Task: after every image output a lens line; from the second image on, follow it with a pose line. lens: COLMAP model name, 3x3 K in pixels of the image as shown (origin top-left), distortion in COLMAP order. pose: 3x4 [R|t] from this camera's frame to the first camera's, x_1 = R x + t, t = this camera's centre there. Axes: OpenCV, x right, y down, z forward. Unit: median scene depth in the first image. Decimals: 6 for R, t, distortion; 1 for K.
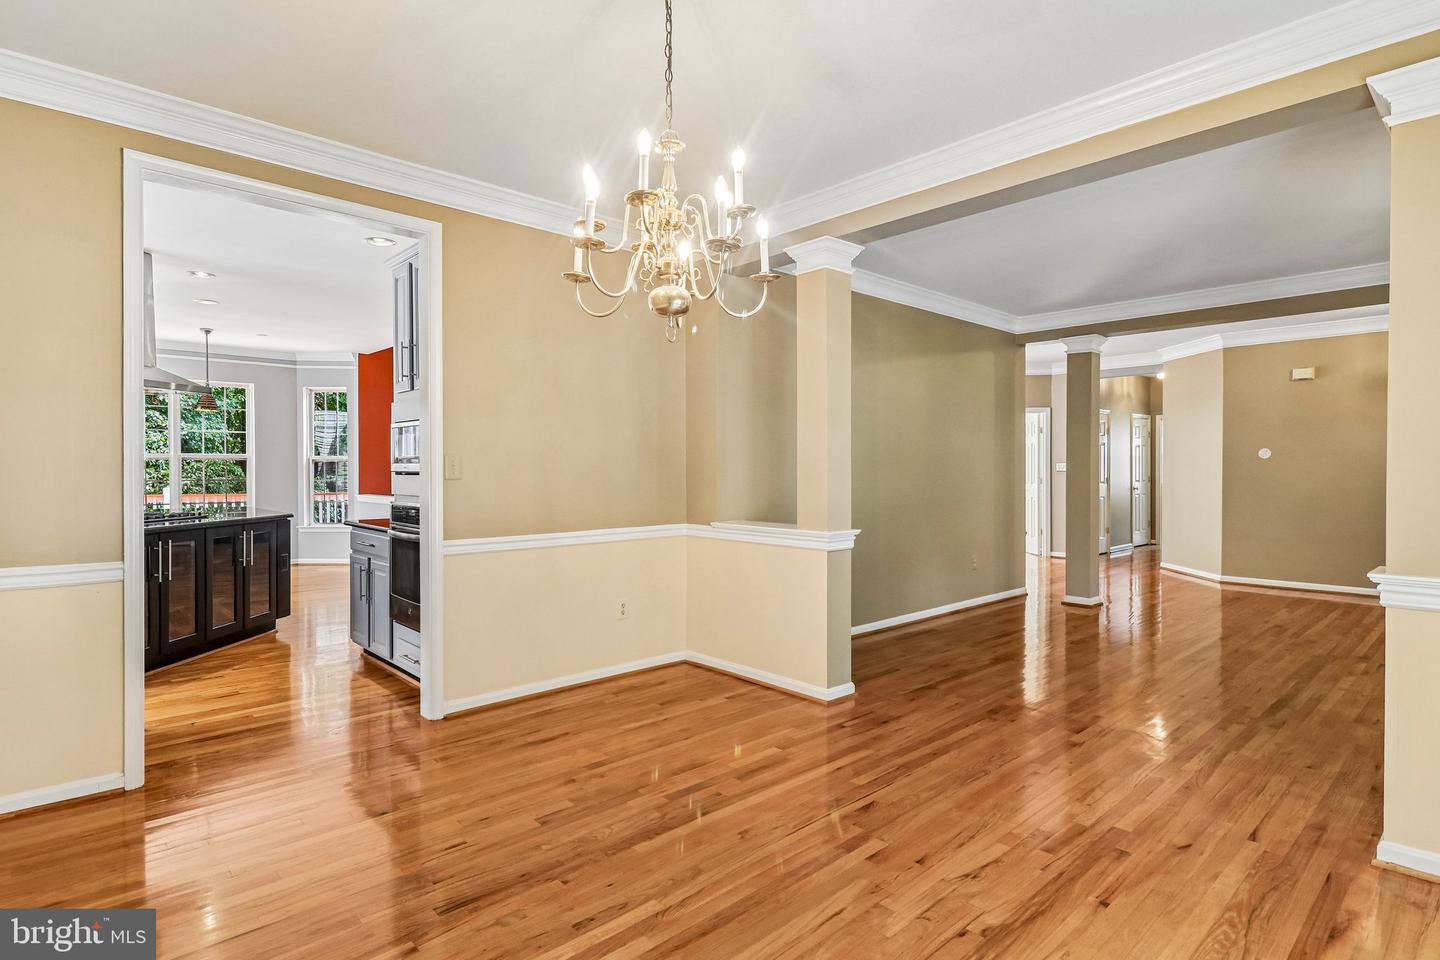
lens RADIAL K [[746.1, 0, 722.4], [0, 746.1, 470.0], [0, 0, 1]] dist [-0.000646, -0.002398]
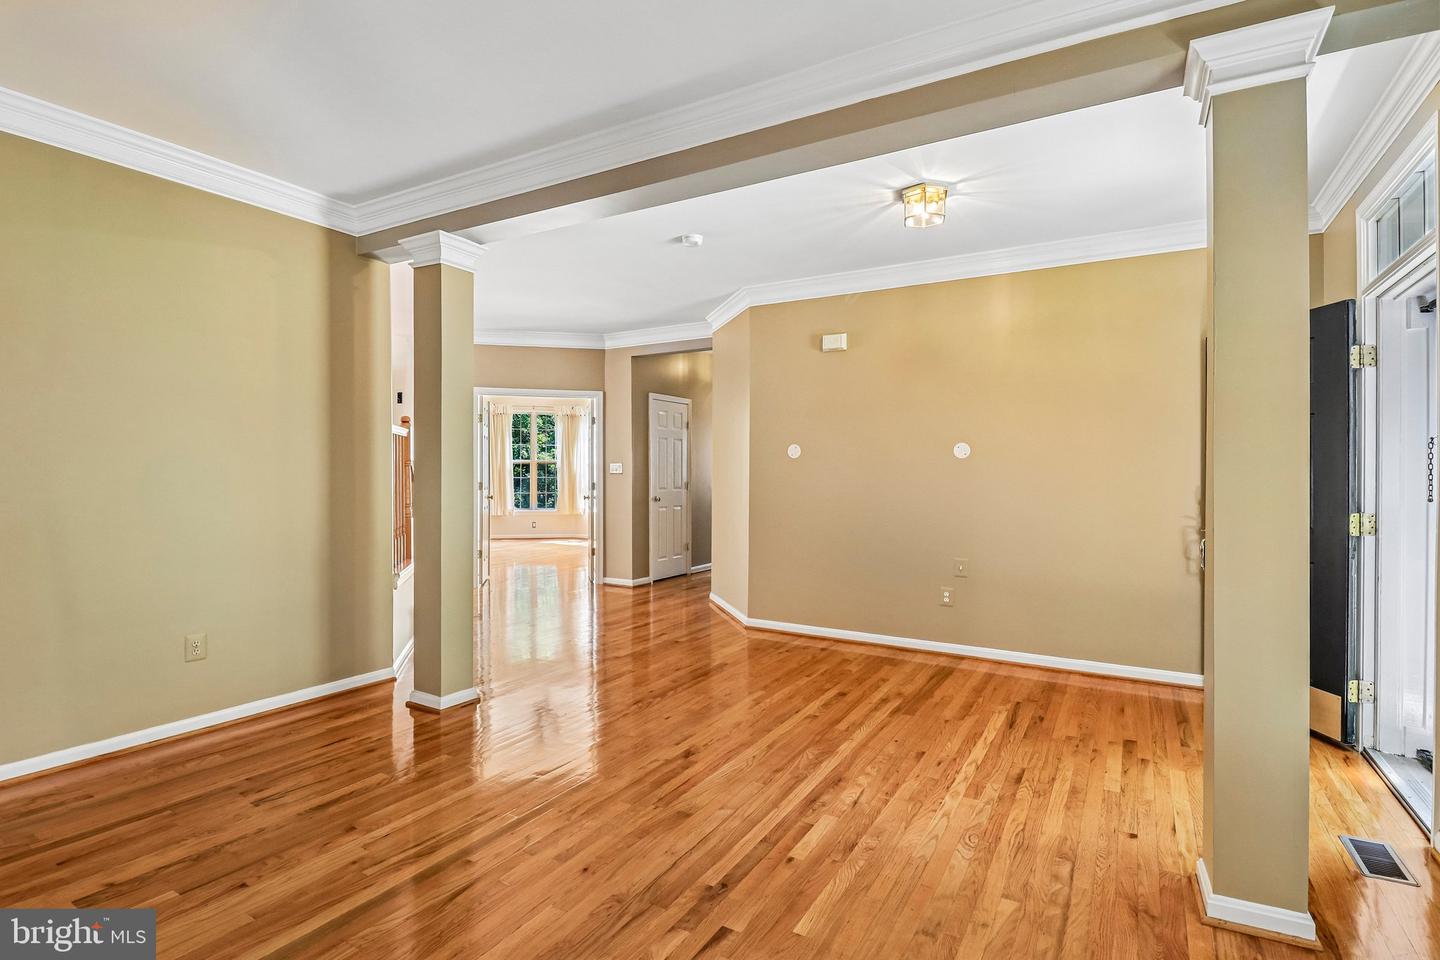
lens RADIAL K [[692.4, 0, 697.4], [0, 692.4, 467.6], [0, 0, 1]] dist [-0.001477, -0.000810]
pose [[0.967603, 0.010755, 0.252249, 0.984959], [-0.009501, 0.999936, -0.006189, -0.002605], [-0.252299, 0.003592, 0.967643, 0.784890]]
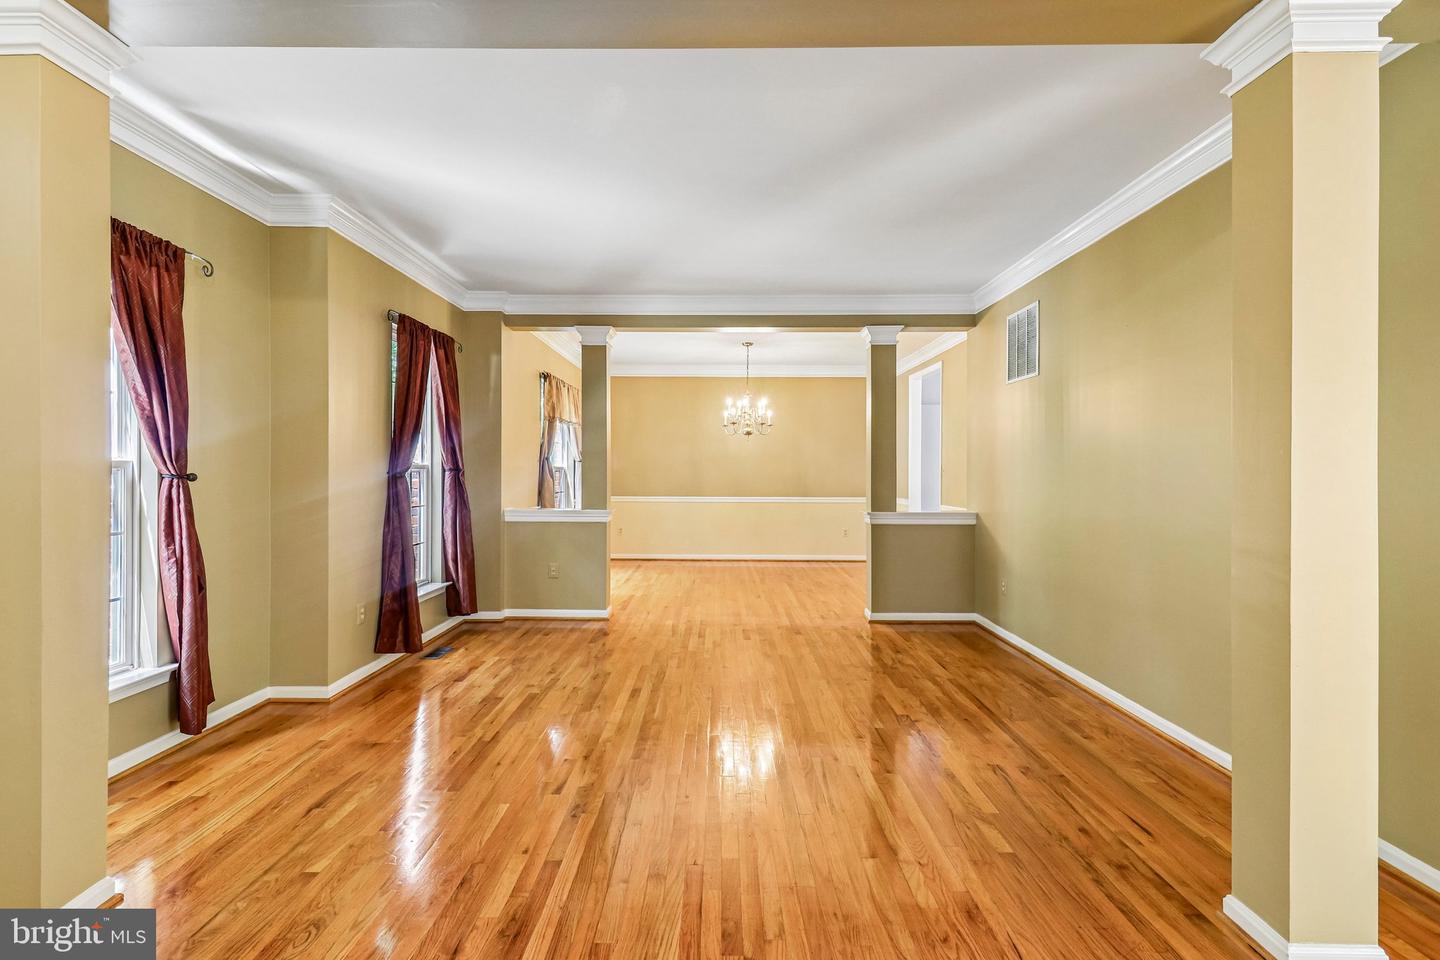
lens RADIAL K [[692.4, 0, 697.4], [0, 692.4, 467.6], [0, 0, 1]] dist [-0.001477, -0.000810]
pose [[-0.707539, -0.006866, -0.706641, 1.543139], [-0.006530, 0.999974, -0.003178, -0.007165], [0.706644, 0.002365, -0.707565, 1.881344]]
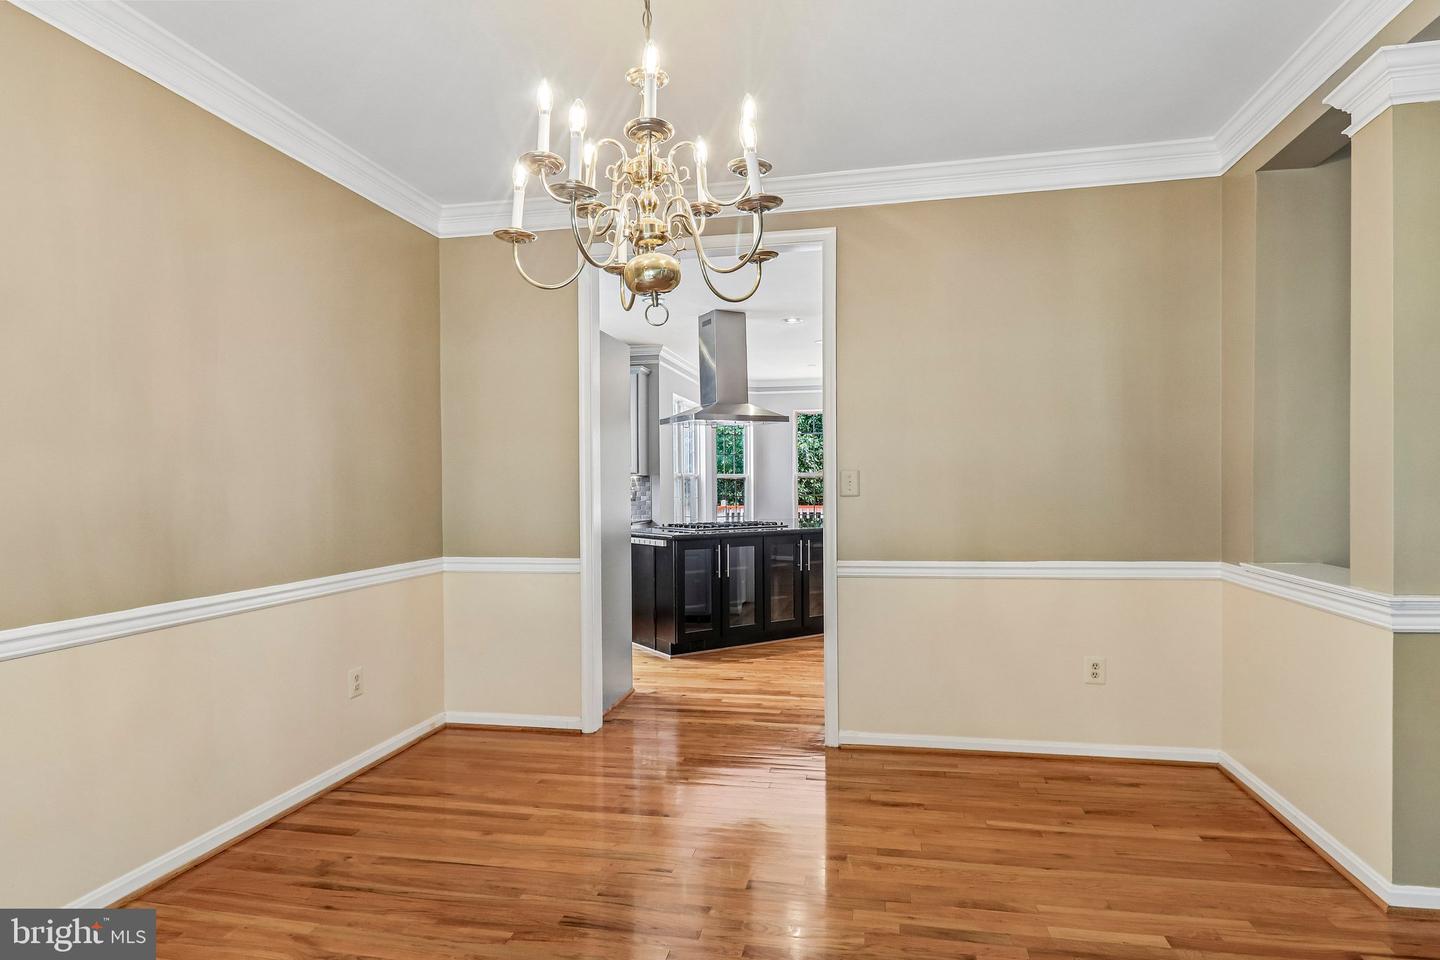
lens RADIAL K [[765.2, 0, 733.6], [0, 765.2, 484.5], [0, 0, 1]] dist [0.002321, -0.015000]
pose [[0.586576, -0.007165, -0.809863, 0.312544], [0.008775, 0.999958, -0.002491, -0.000872], [0.809847, -0.005645, 0.586614, 0.295281]]
